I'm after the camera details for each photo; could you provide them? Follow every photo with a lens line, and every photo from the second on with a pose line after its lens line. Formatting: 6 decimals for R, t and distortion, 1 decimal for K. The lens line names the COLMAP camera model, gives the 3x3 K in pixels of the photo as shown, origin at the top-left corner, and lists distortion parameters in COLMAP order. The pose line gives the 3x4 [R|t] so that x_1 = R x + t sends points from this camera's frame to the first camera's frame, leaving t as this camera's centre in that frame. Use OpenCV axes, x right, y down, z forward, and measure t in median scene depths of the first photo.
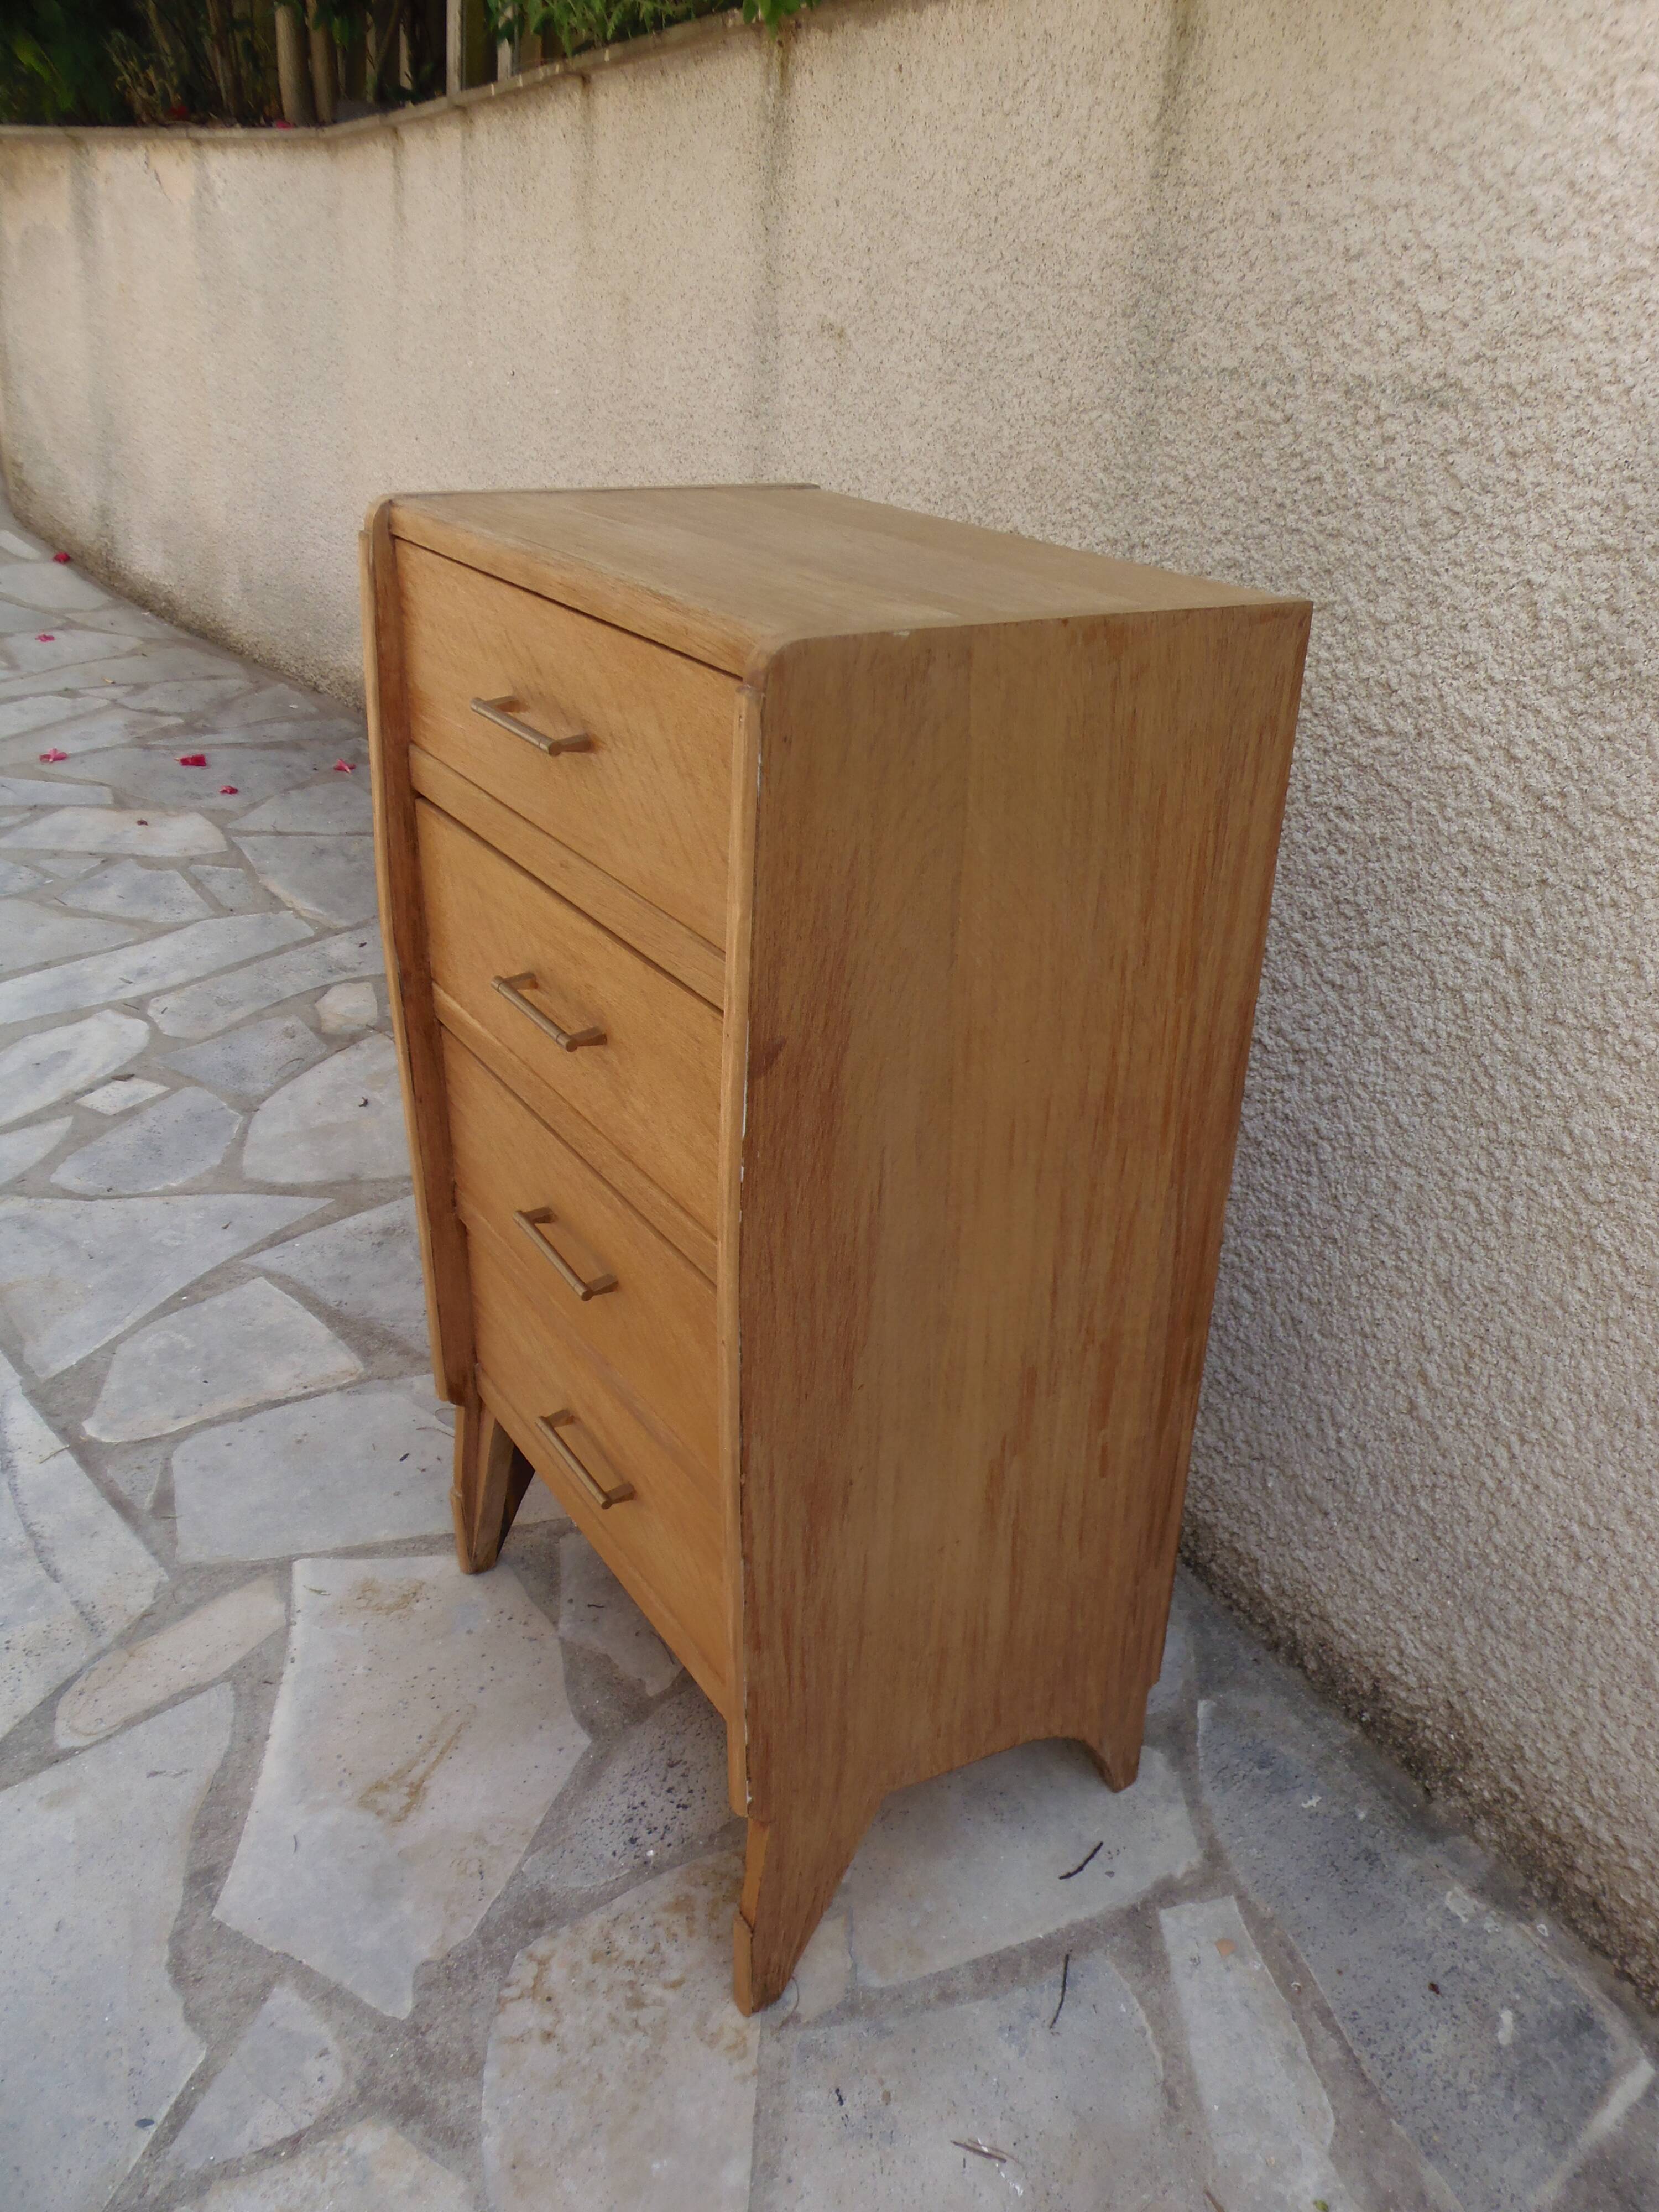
lens RADIAL K [[1626.5, 0, 912.3], [0, 1626.5, 1140.0], [0, 0, 1]] dist [-0.049629, 0.009890]
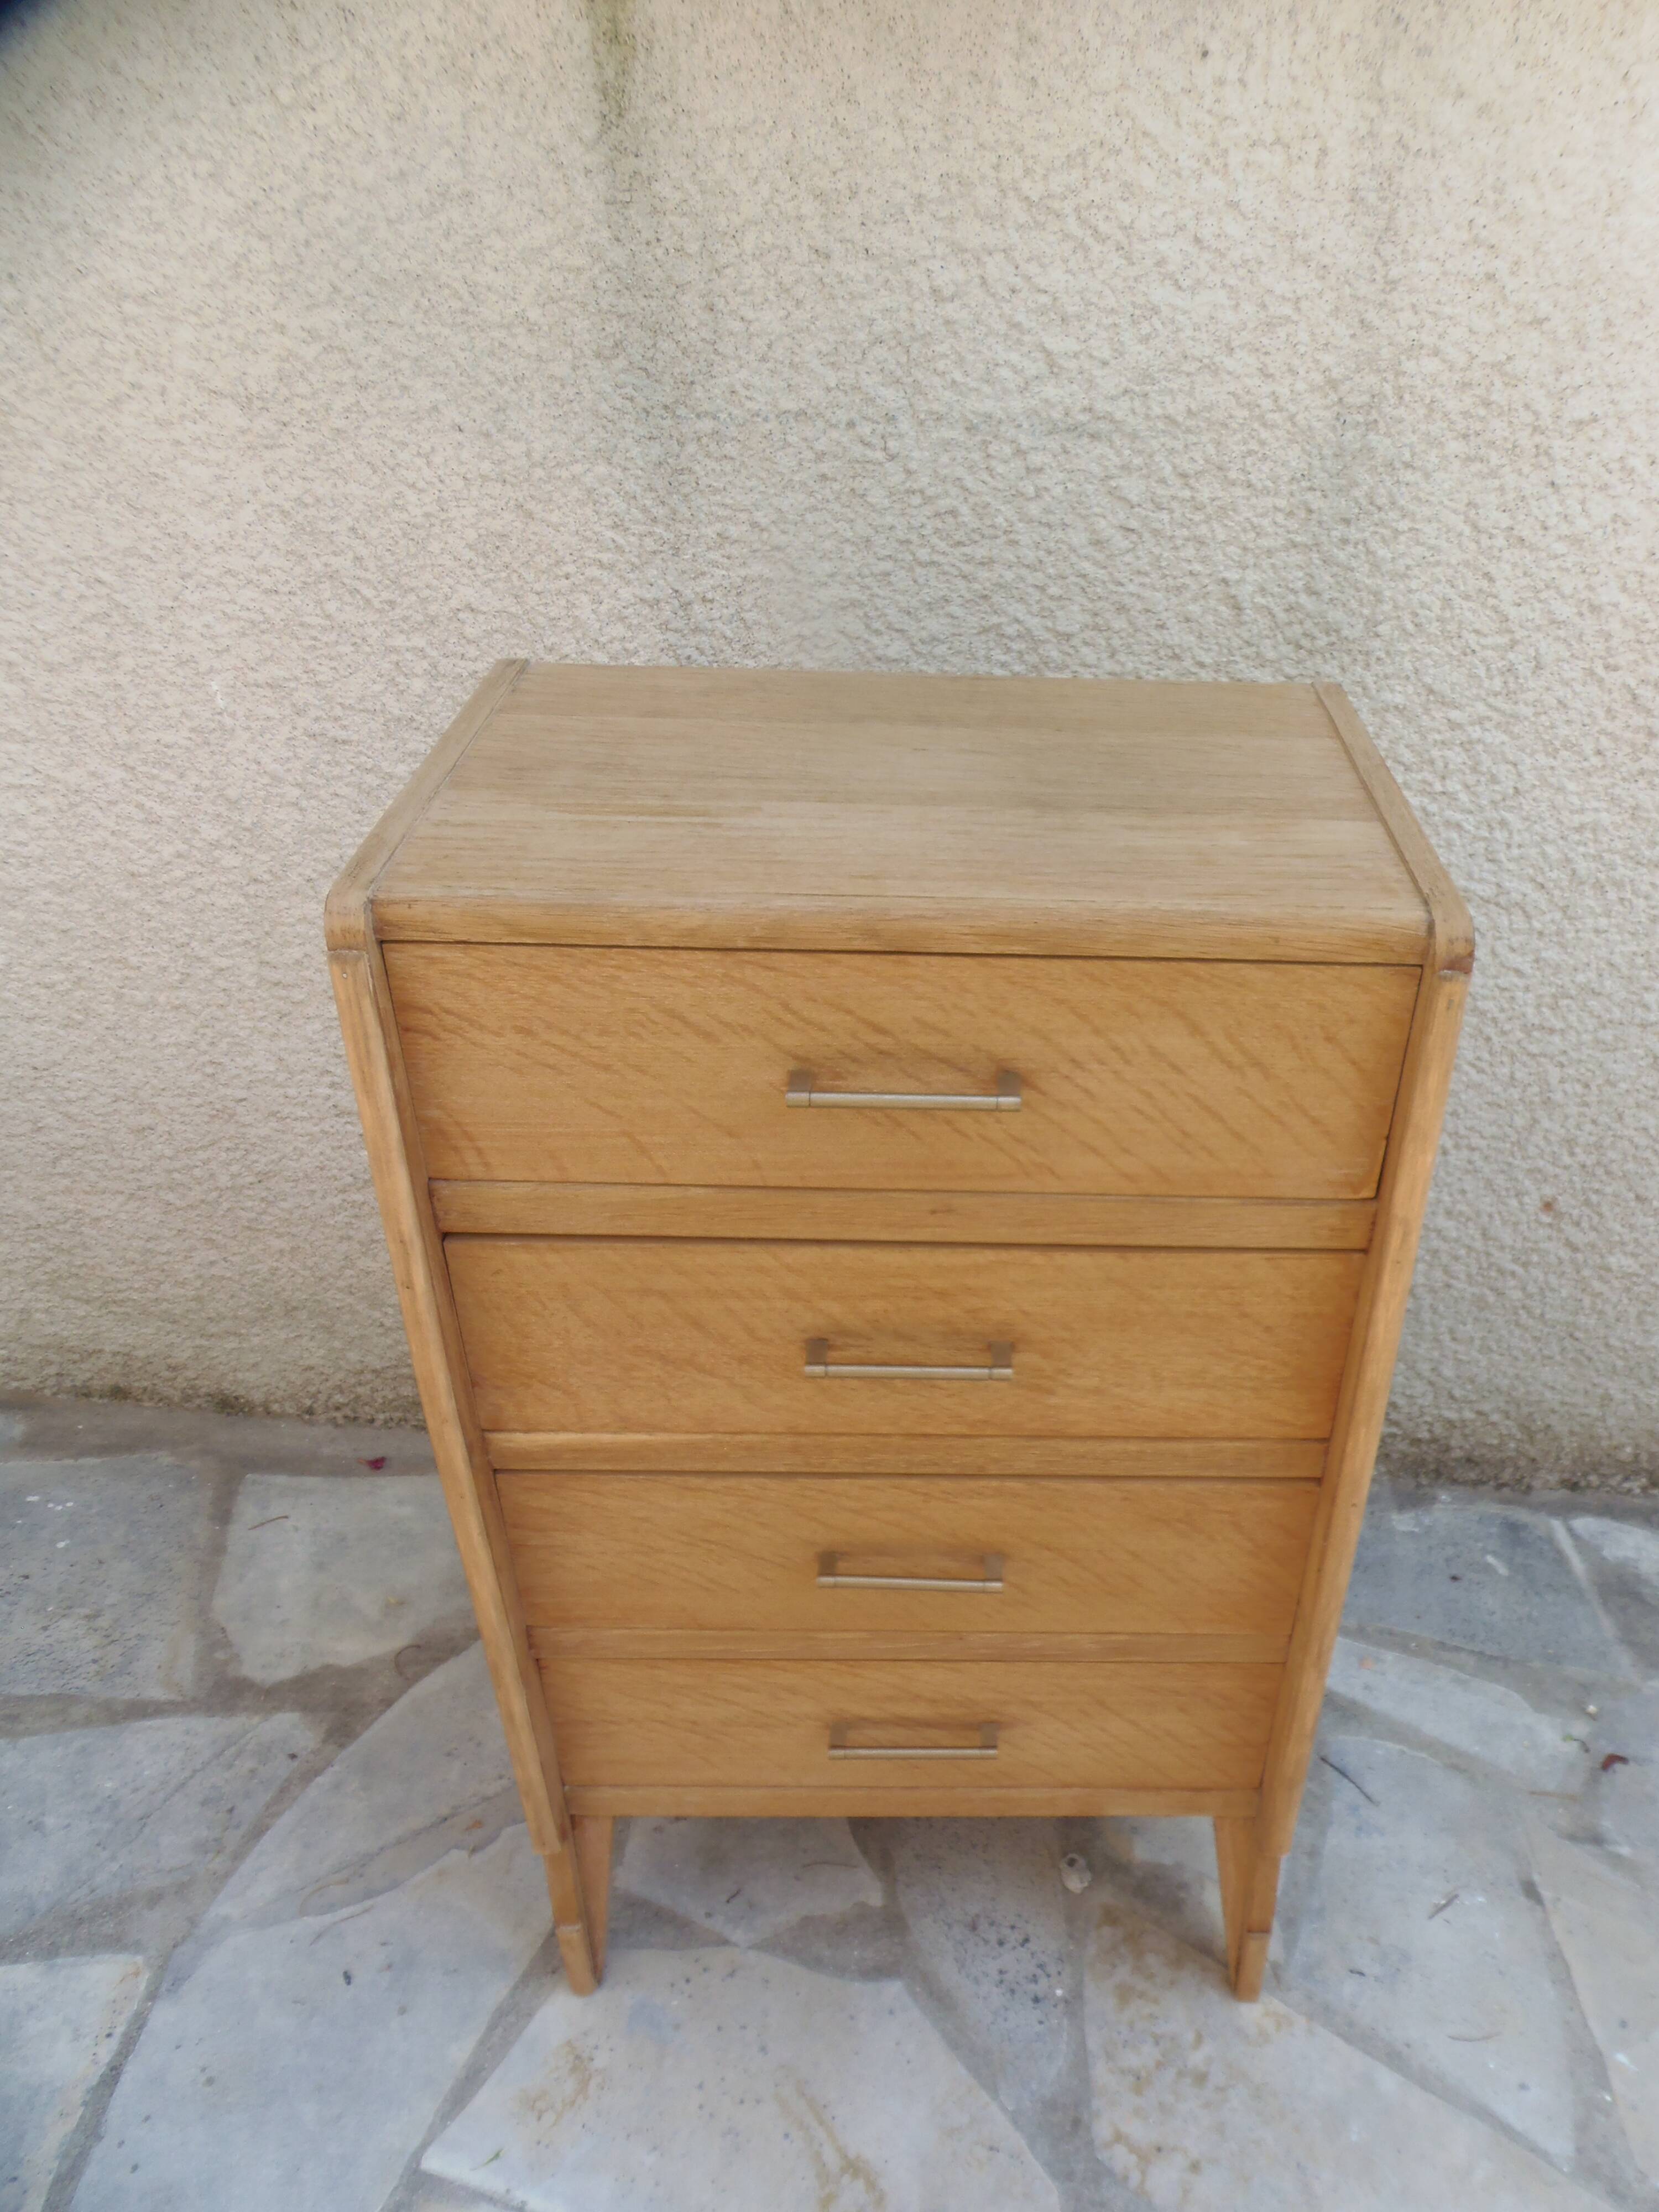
lens RADIAL K [[1626.1, 0, 966.1], [0, 1626.1, 1135.6], [0, 0, 1]] dist [-0.051410, 0.005428]
pose [[0.568737, -0.491670, 0.659393, -0.639487], [0.383965, 0.867667, 0.315791, -0.399616], [-0.727399, 0.073582, 0.682258, 0.326704]]
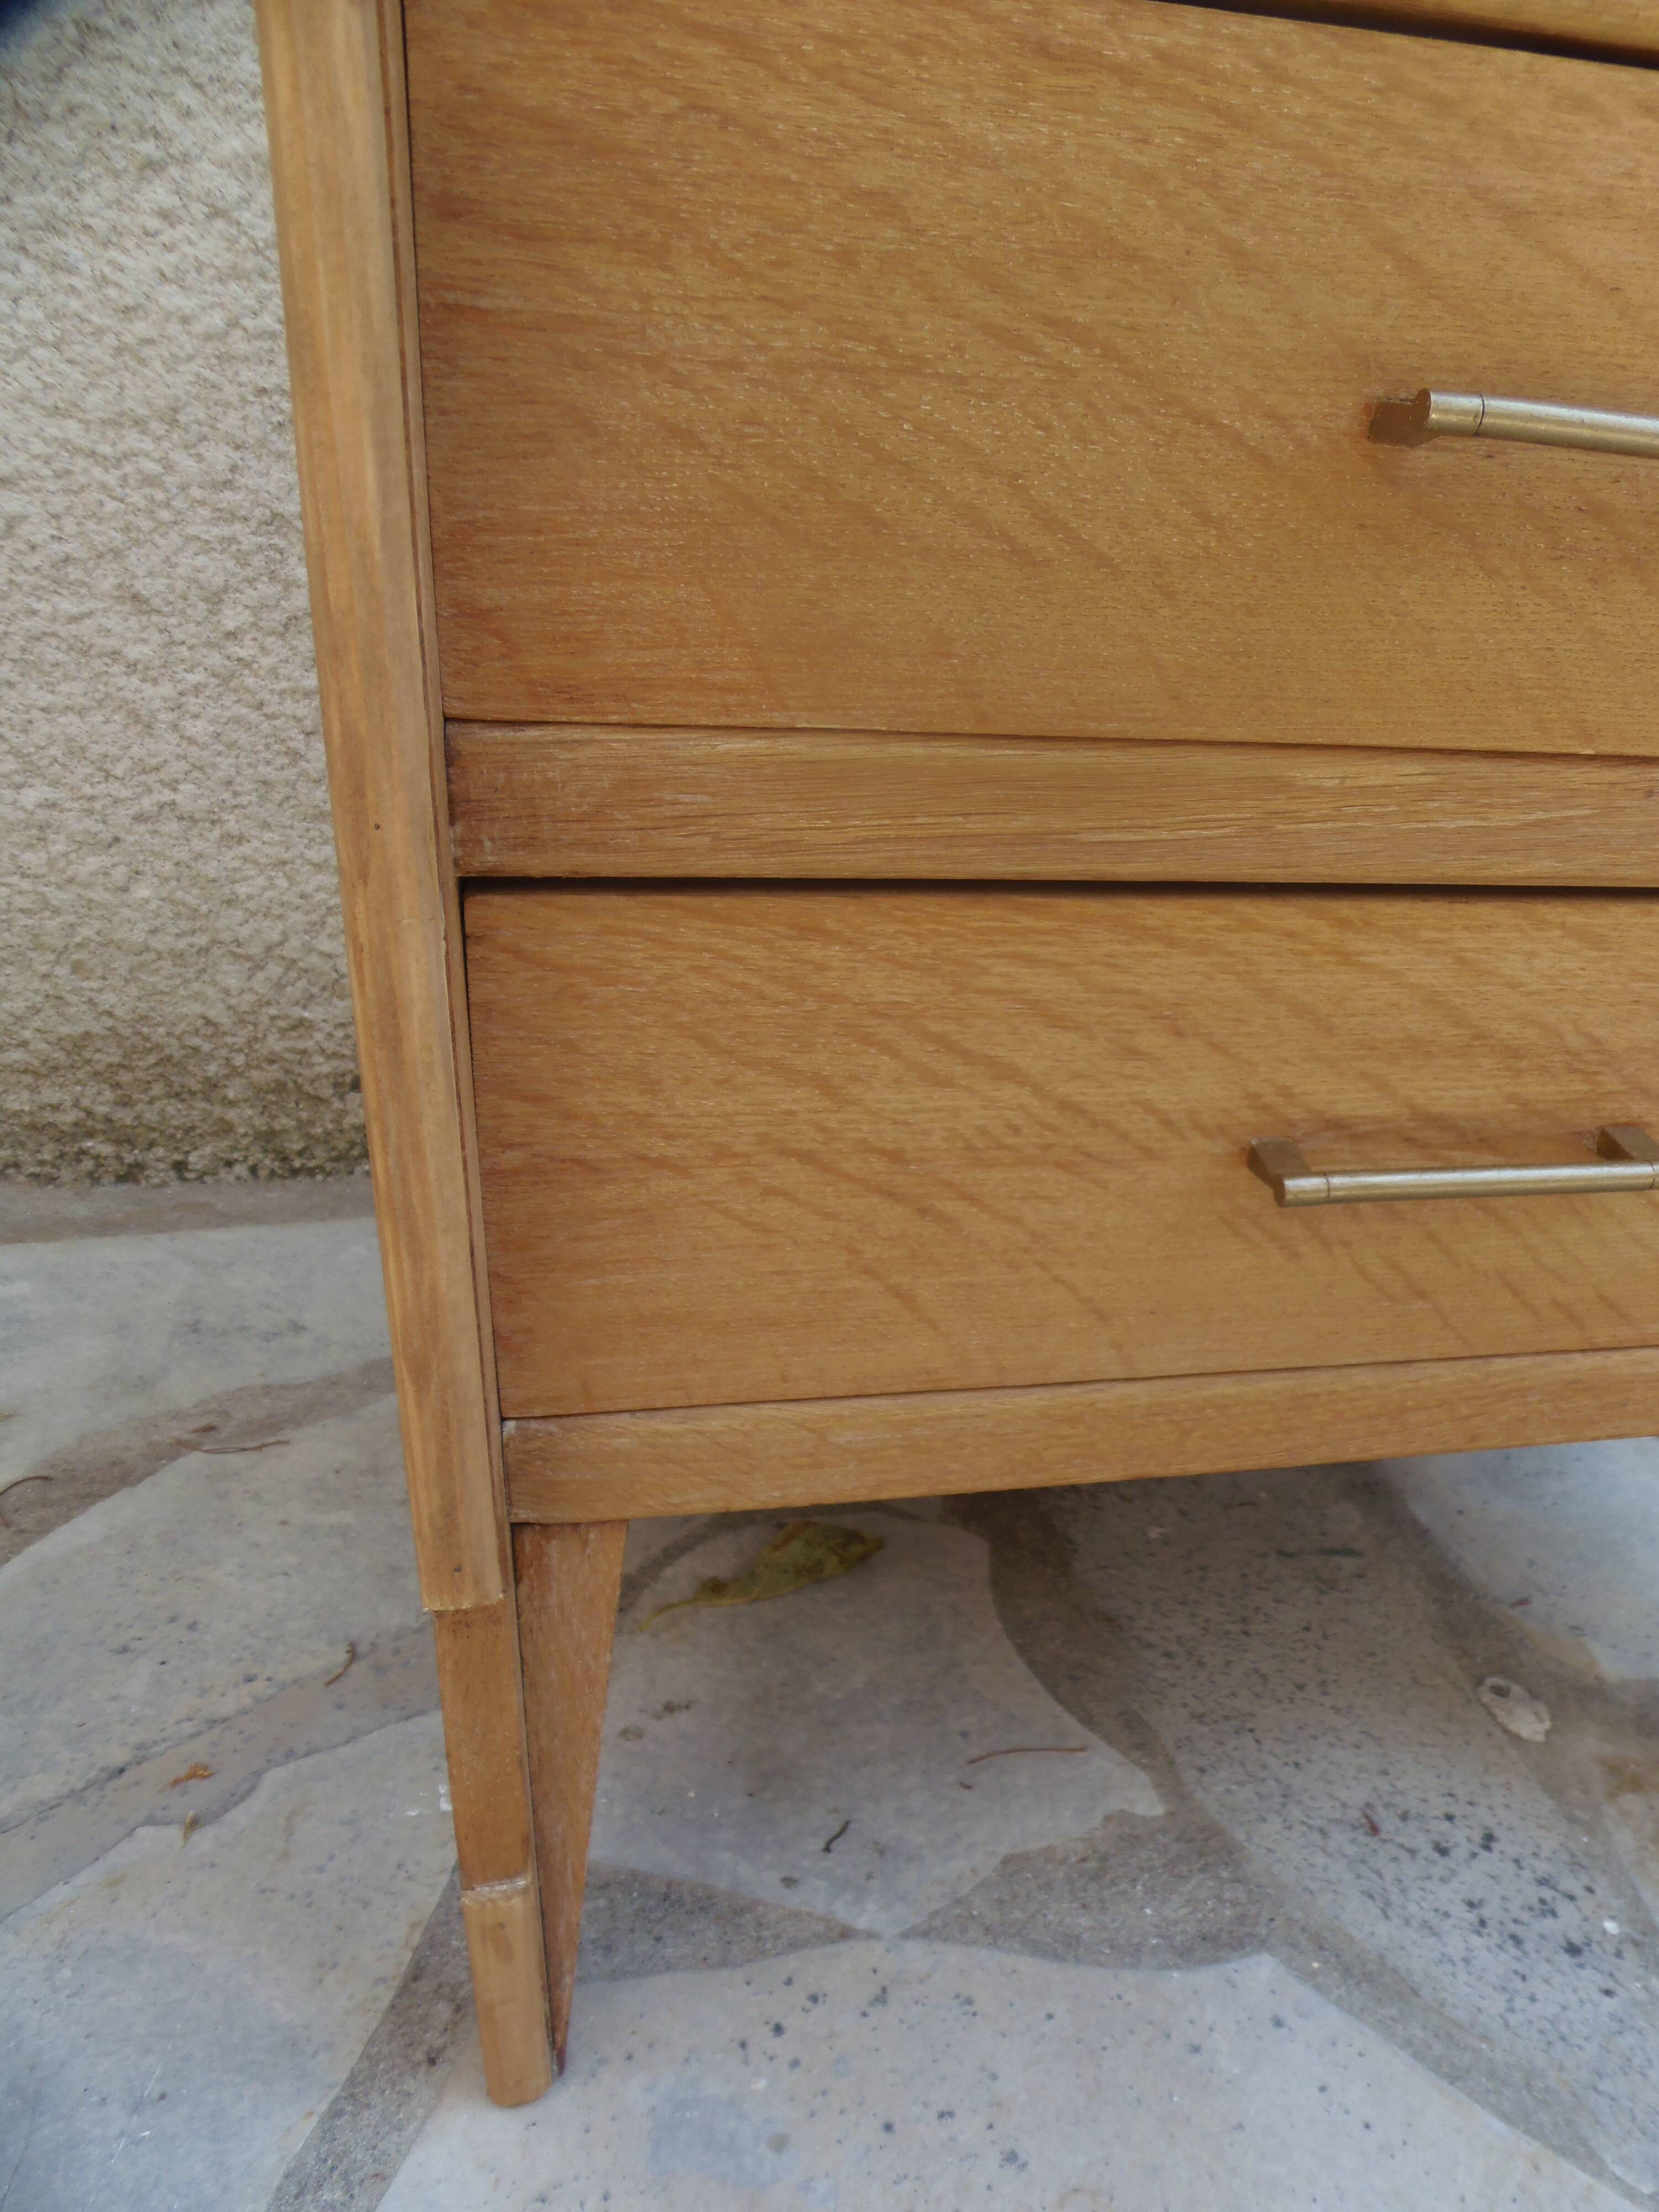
lens RADIAL K [[1626.5, 0, 944.9], [0, 1626.5, 1172.2], [0, 0, 1]] dist [-0.049629, 0.009890]
pose [[0.398407, -0.434018, 0.808022, -0.547512], [0.375706, 0.880883, 0.287907, 0.052657], [-0.836730, 0.188875, 0.514013, 0.940034]]
